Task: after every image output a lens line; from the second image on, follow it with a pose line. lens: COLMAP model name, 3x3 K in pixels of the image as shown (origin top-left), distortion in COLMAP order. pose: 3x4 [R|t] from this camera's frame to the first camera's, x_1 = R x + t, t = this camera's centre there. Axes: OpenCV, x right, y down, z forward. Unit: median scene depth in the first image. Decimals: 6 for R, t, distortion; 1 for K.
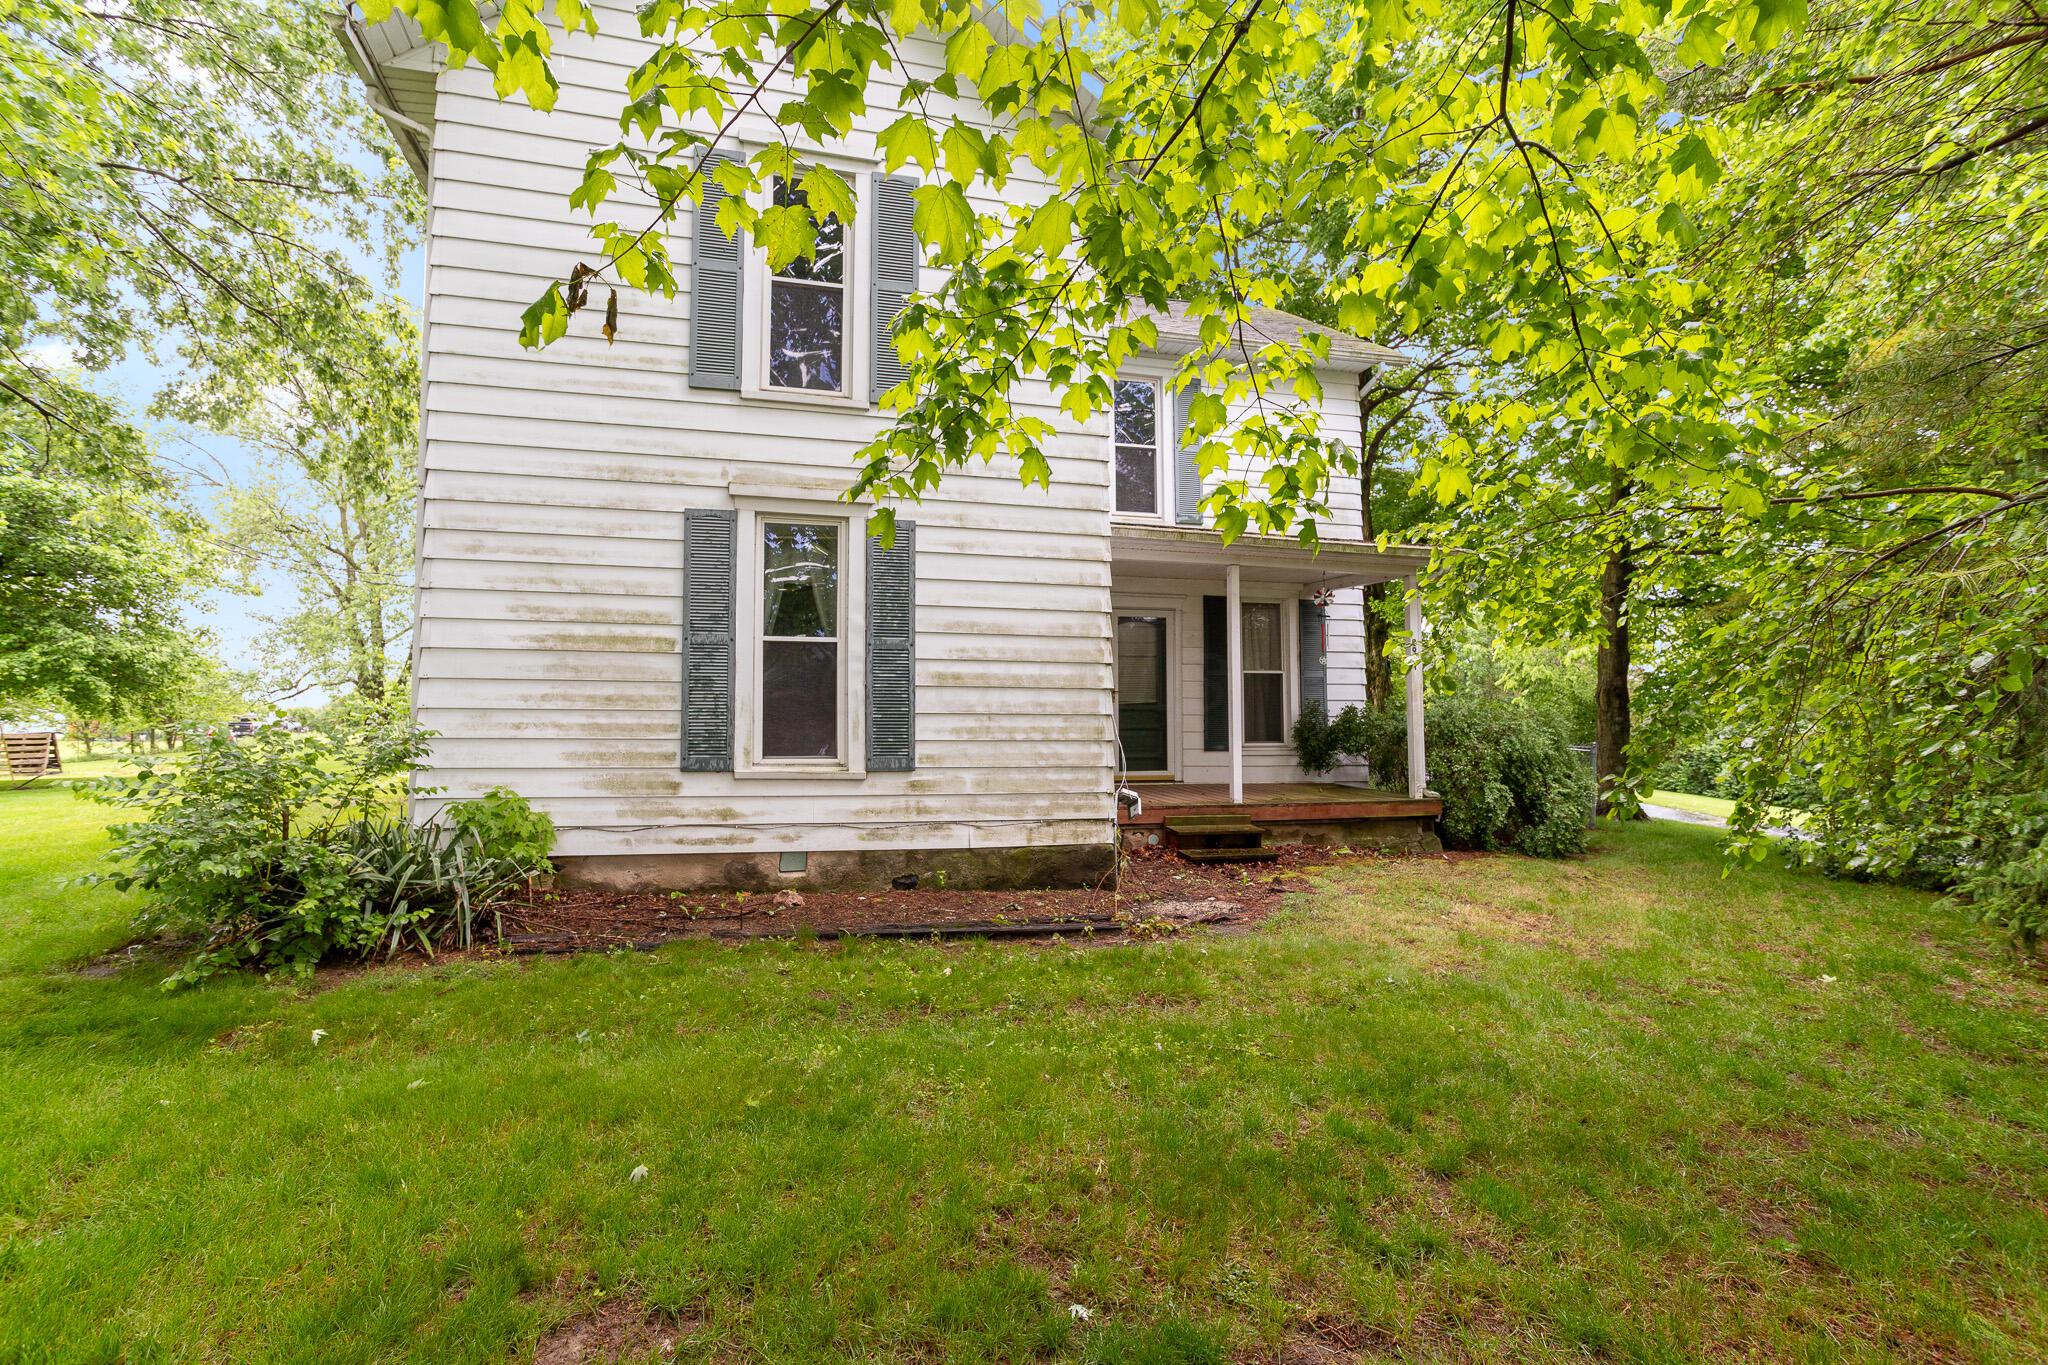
lens RADIAL K [[964.7, 0, 1025.1], [0, 964.7, 675.7], [0, 0, 1]] dist [-0.004972, -0.000167]
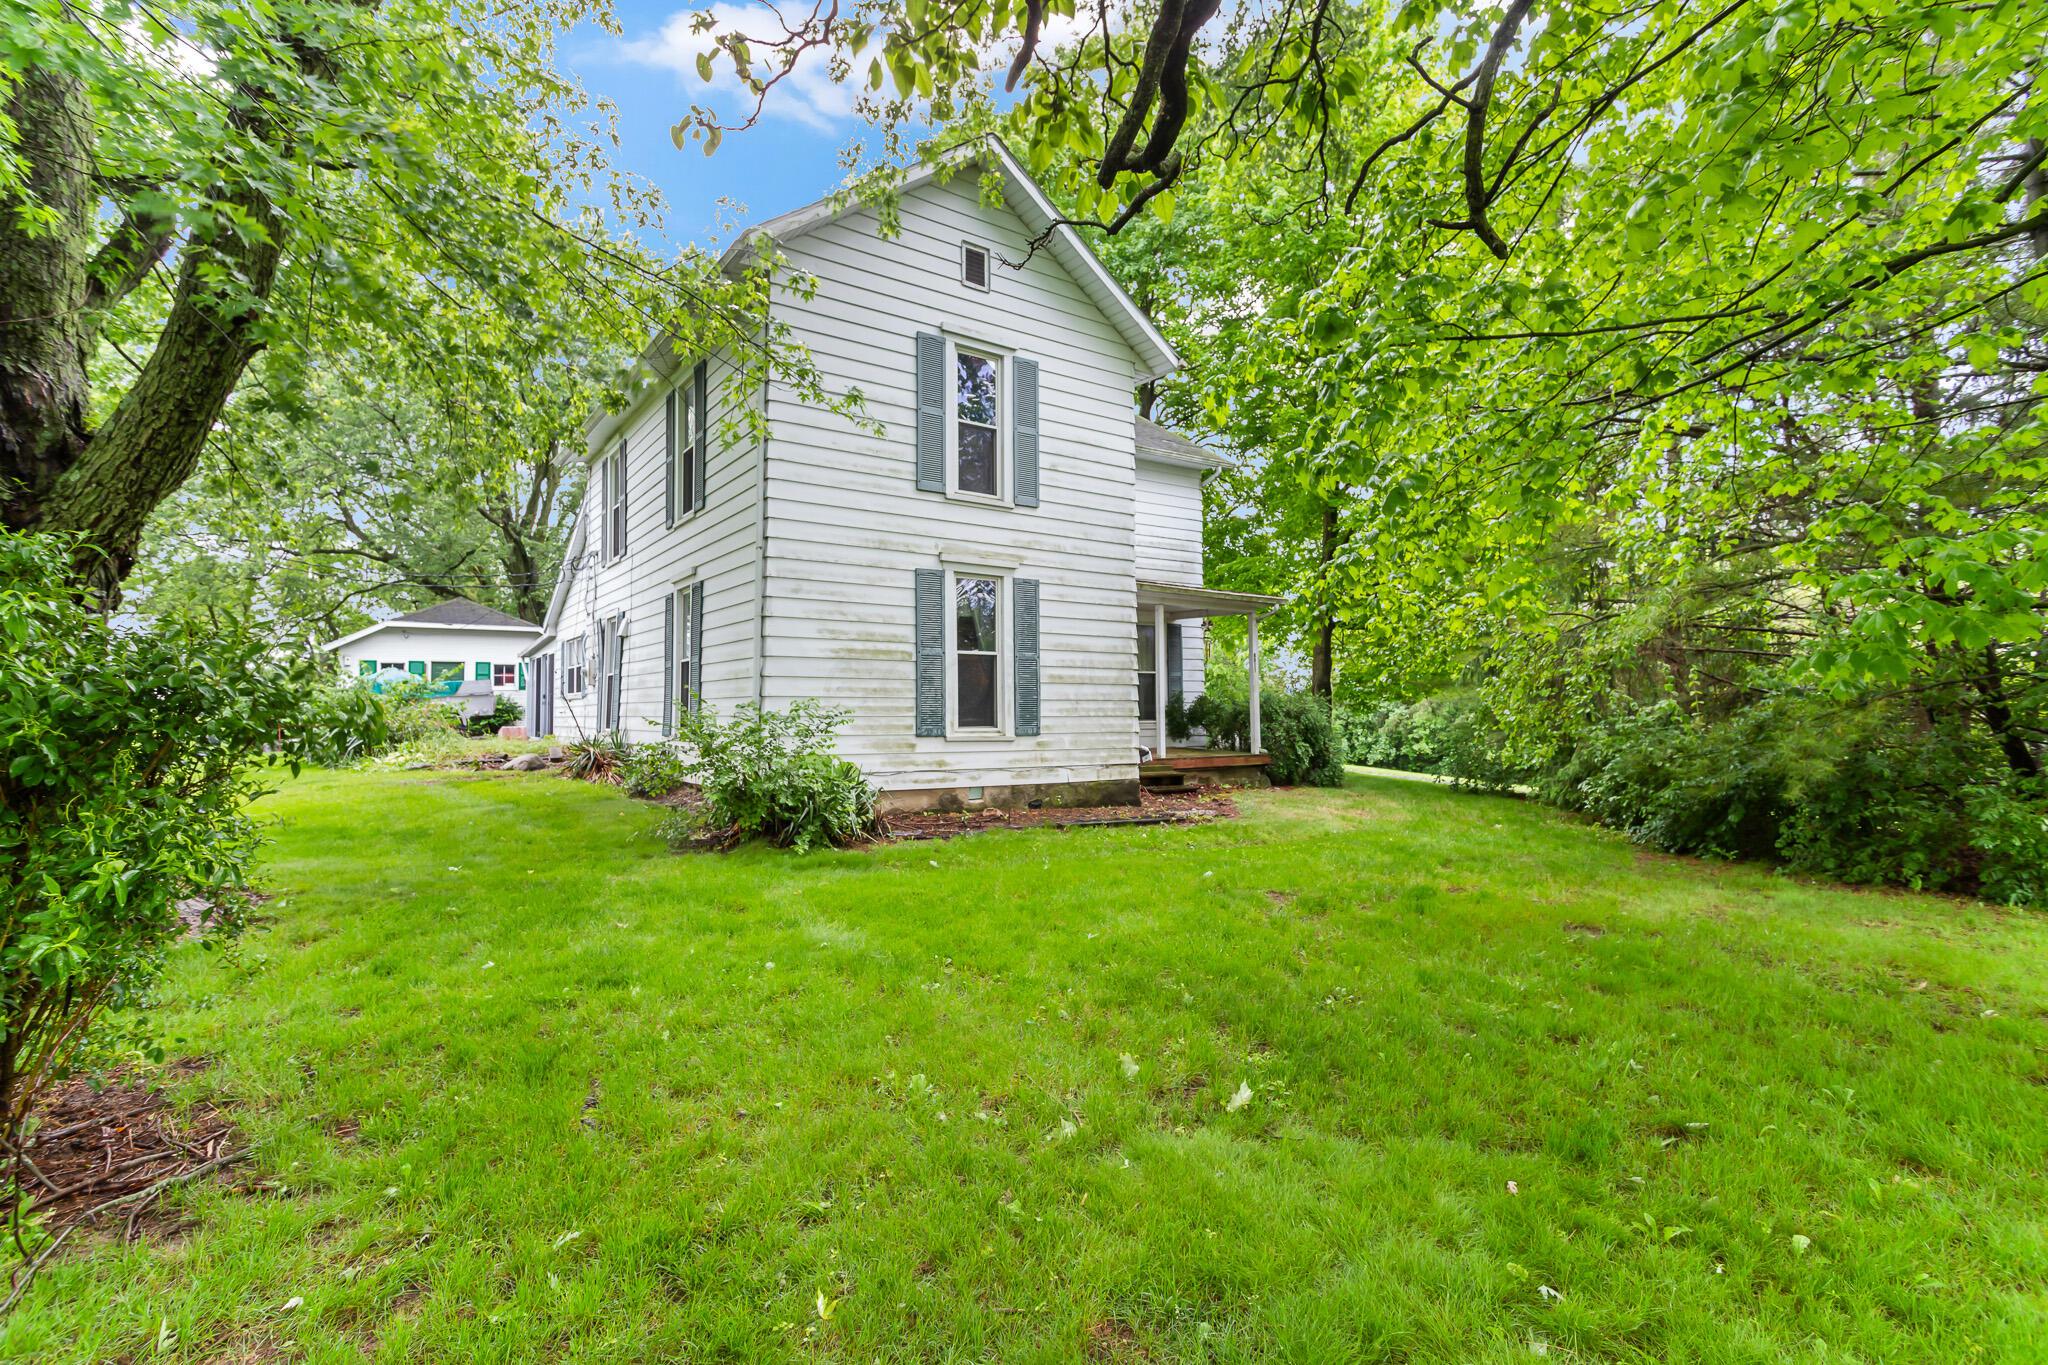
lens RADIAL K [[964.7, 0, 1022.7], [0, 964.7, 690.3], [0, 0, 1]] dist [-0.004972, -0.000167]
pose [[0.940433, 0.001072, 0.339979, -0.692048], [-0.008841, 0.999734, 0.021304, -0.010696], [-0.339865, -0.023041, 0.940192, -0.506327]]
